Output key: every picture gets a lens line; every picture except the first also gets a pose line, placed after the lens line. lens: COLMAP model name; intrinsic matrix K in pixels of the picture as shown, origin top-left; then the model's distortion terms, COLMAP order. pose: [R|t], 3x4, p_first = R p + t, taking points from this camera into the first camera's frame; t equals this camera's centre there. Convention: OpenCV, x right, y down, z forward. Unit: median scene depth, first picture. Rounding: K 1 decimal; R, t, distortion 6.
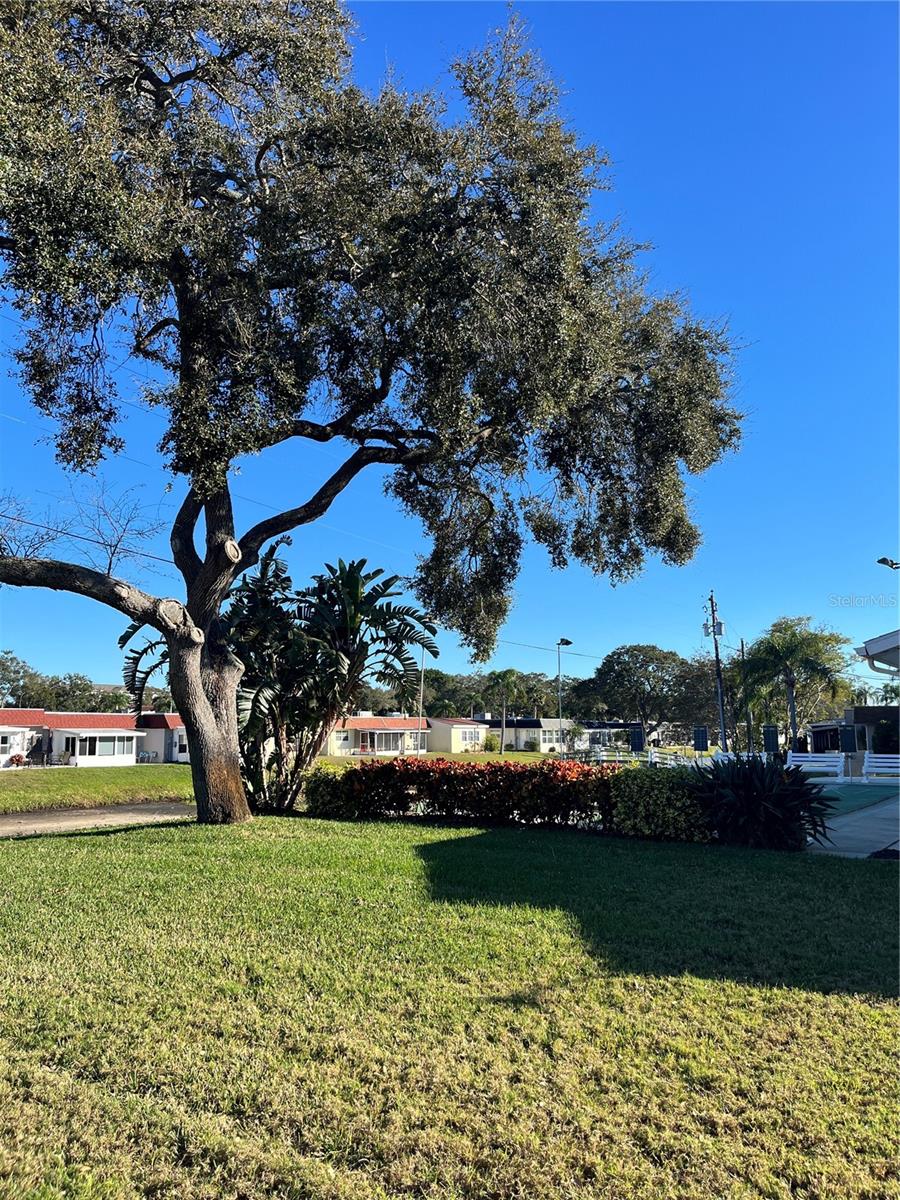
lens RADIAL K [[932.7, 0, 420.9], [0, 932.7, 618.0], [0, 0, 1]] dist [0.059262, -0.059703]
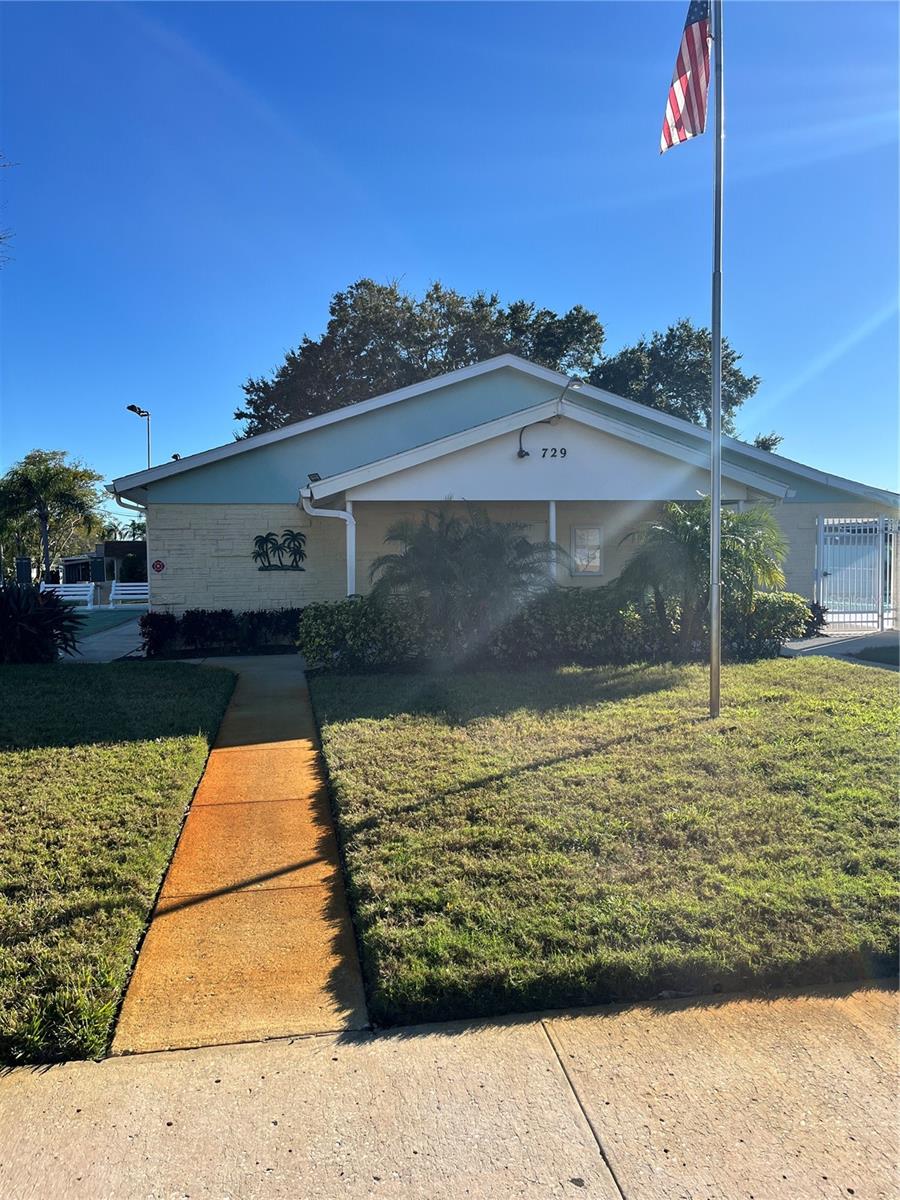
lens RADIAL K [[932.7, 0, 457.6], [0, 932.7, 607.2], [0, 0, 1]] dist [0.059262, -0.059703]
pose [[0.705645, -0.038754, 0.707505, -0.009316], [-0.076447, 0.988511, 0.130392, -0.000542], [-0.704430, -0.146097, 0.694575, -0.021651]]
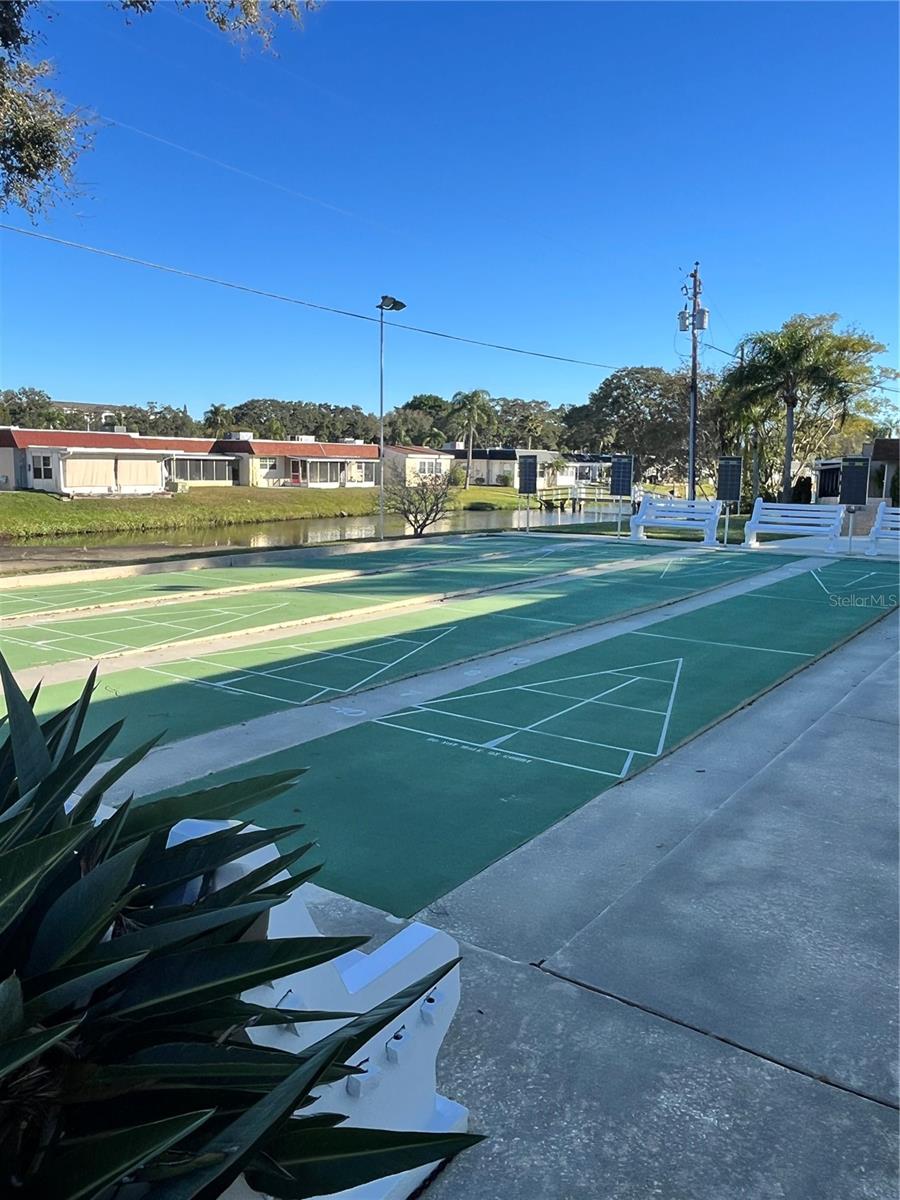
lens RADIAL K [[899.4, 0, 445.7], [0, 899.4, 601.0], [0, 0, 1]] dist [0.011741, 0.003025]
pose [[0.999684, 0.024221, -0.006657, 0.105277], [-0.021528, 0.962684, 0.269771, 0.027848], [0.012943, -0.269543, 0.962901, 0.224415]]
